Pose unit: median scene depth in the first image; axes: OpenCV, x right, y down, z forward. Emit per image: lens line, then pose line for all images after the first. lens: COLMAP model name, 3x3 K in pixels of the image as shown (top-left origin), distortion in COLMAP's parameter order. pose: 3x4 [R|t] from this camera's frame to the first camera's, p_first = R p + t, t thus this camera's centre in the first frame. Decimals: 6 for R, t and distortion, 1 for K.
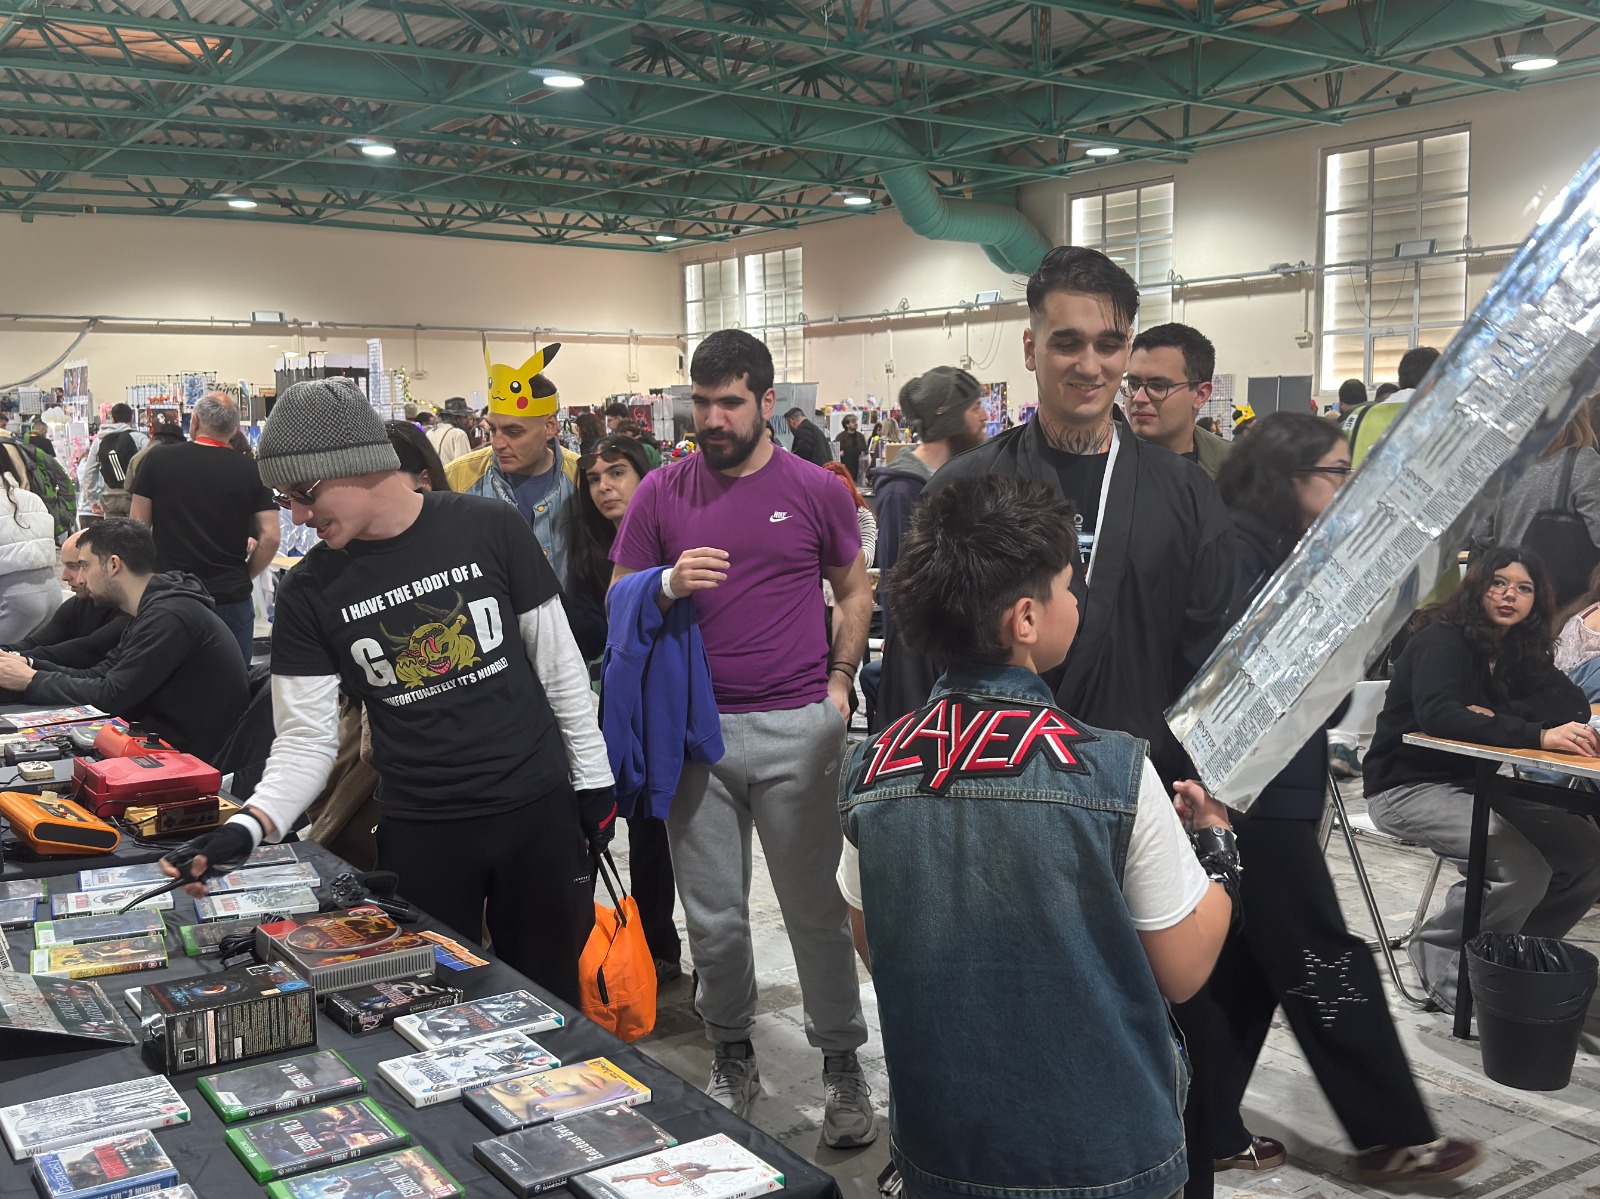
lens RADIAL K [[1691.9, 0, 792.8], [0, 1691.9, 599.9], [0, 0, 1]] dist [0.076364, 0.000000]
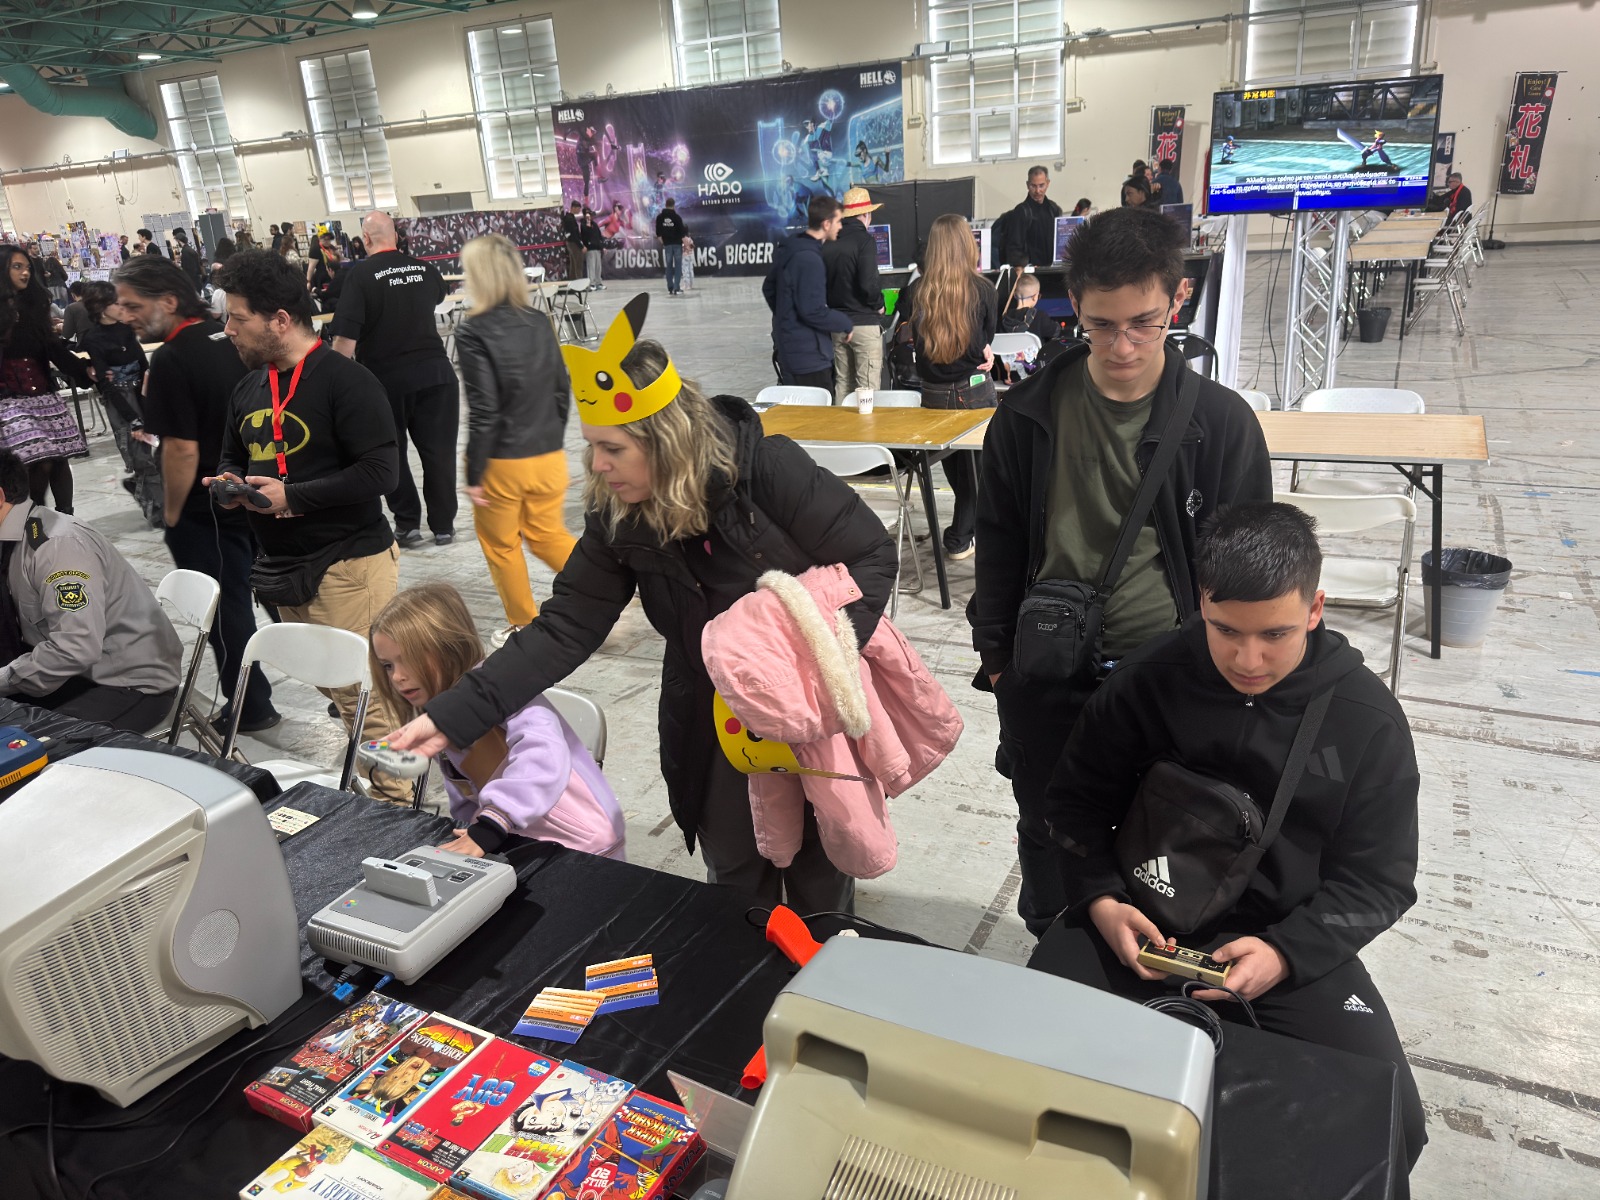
lens RADIAL K [[1107.1, 0, 792.2], [0, 1107.1, 600.0], [0, 0, 1]] dist [0.027613, -0.029580]
pose [[0.879058, -0.206029, 0.429895, 0.153263], [0.104505, 0.963134, 0.247893, 0.021521], [-0.465119, -0.172986, 0.868182, -0.224874]]
